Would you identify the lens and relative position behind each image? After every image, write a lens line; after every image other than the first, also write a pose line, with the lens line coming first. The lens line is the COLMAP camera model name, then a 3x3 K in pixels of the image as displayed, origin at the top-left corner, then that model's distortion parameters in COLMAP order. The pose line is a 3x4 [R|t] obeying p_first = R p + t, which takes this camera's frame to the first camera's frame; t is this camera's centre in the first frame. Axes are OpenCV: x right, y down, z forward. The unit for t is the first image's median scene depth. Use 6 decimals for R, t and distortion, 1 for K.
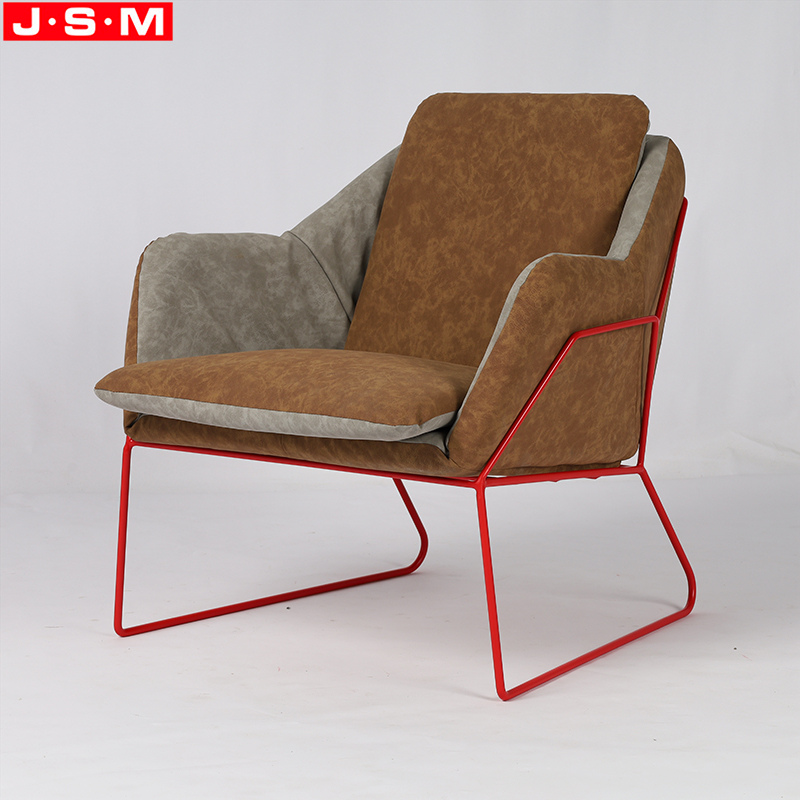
lens RADIAL K [[3050.2, 0, 400.0], [0, 3050.2, 400.0], [0, 0, 1]] dist [-0.028358, -0.825443]
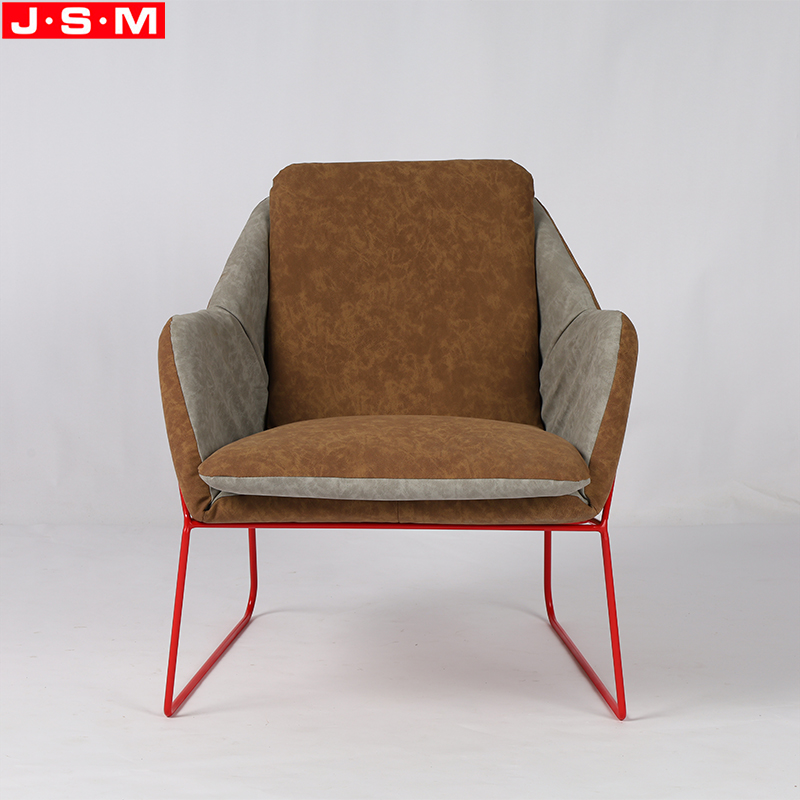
lens RADIAL K [[3050.2, 0, 400.0], [0, 3050.2, 400.0], [0, 0, 1]] dist [-0.028358, -0.825443]
pose [[0.824340, -0.088748, 0.559095, -0.575312], [0.082767, 0.995917, 0.036054, -0.056596], [-0.560012, 0.016554, 0.828319, 0.114677]]
